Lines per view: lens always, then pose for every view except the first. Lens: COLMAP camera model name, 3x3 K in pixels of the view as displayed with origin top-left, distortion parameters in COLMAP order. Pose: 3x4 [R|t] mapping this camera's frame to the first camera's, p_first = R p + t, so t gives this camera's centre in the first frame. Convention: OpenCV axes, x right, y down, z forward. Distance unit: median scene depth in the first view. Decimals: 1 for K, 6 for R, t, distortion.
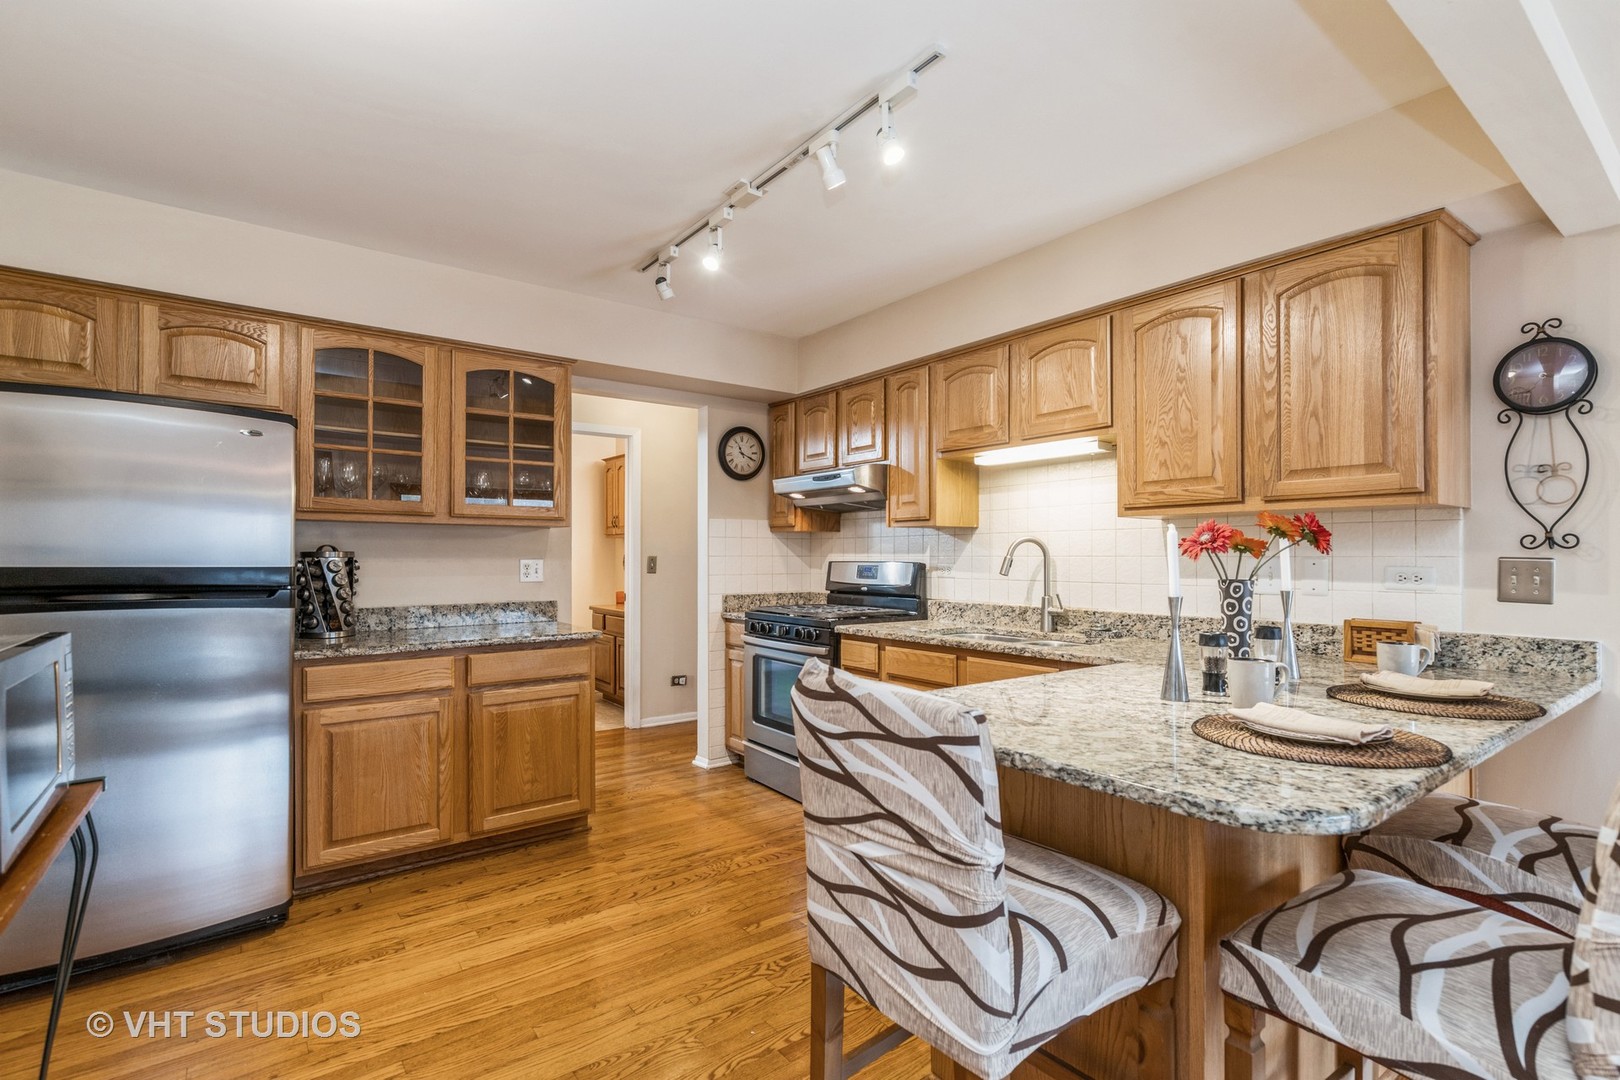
lens RADIAL K [[757.6, 0, 815.7], [0, 757.6, 551.5], [0, 0, 1]] dist [-0.001213, -0.000219]
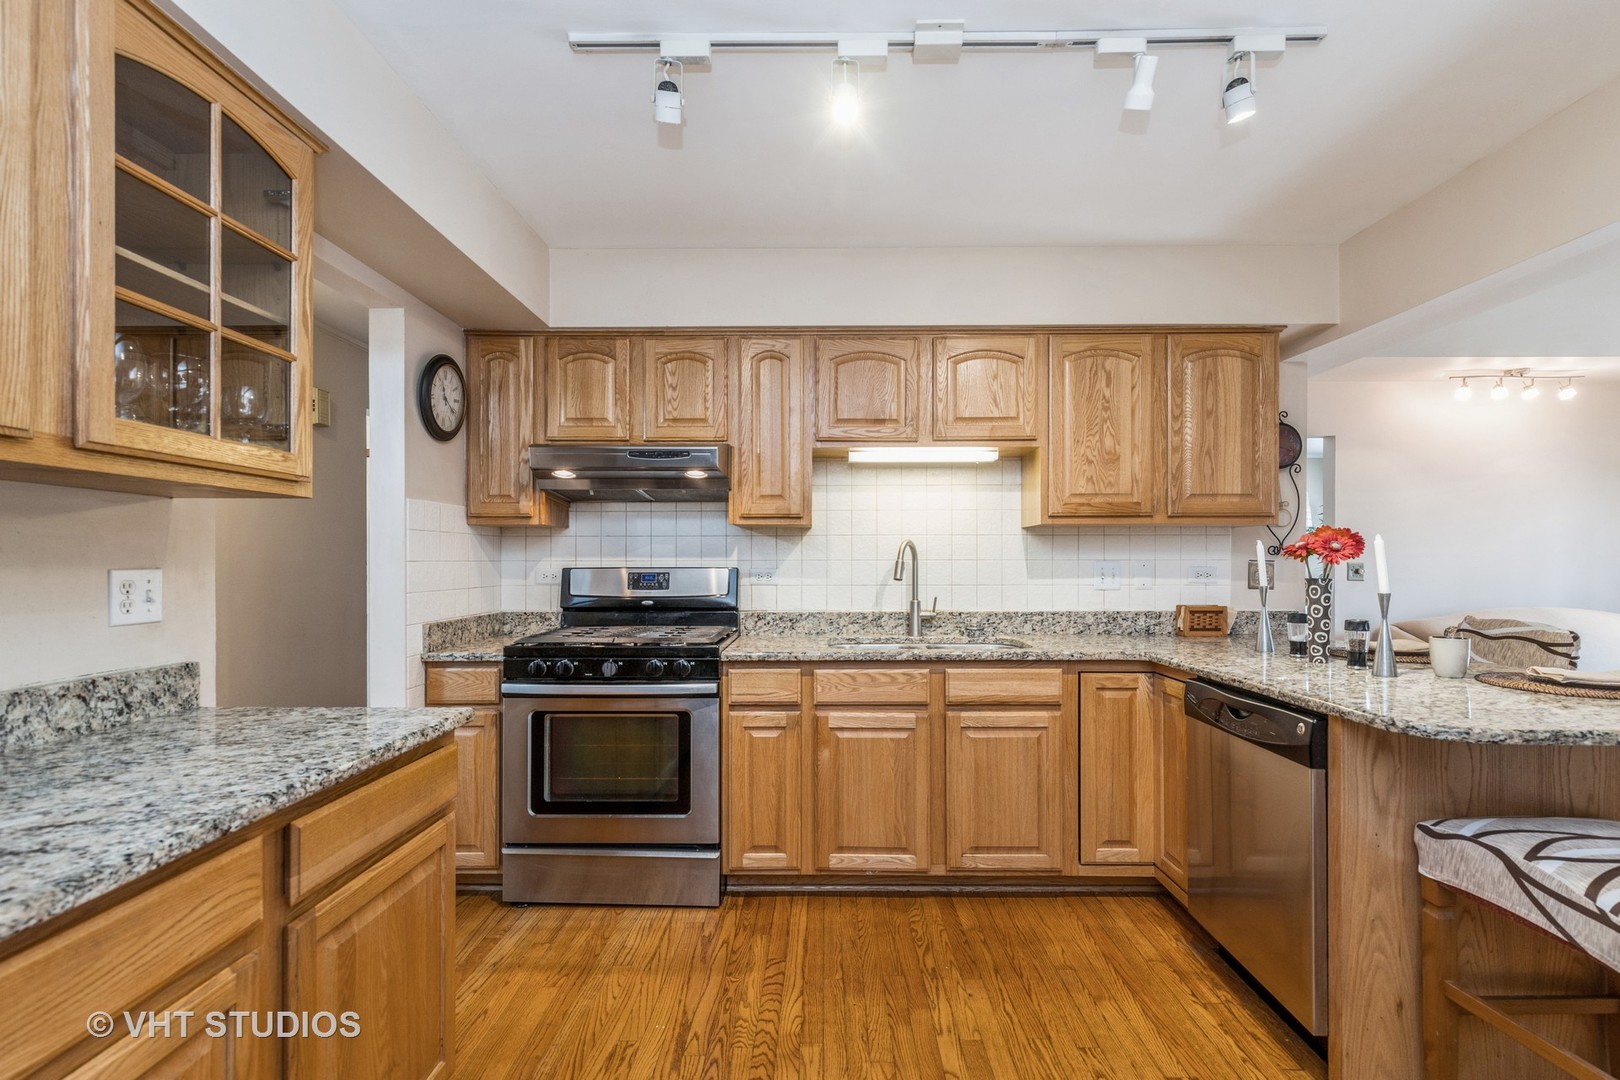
lens RADIAL K [[734.3, 0, 817.5], [0, 734.3, 558.3], [0, 0, 1]] dist [0.011033, -0.000239]
pose [[0.608947, 0.000408, 0.793211, -0.539500], [-0.003155, 0.999993, 0.001908, 0.002585], [-0.793204, -0.003665, 0.608944, 0.516150]]
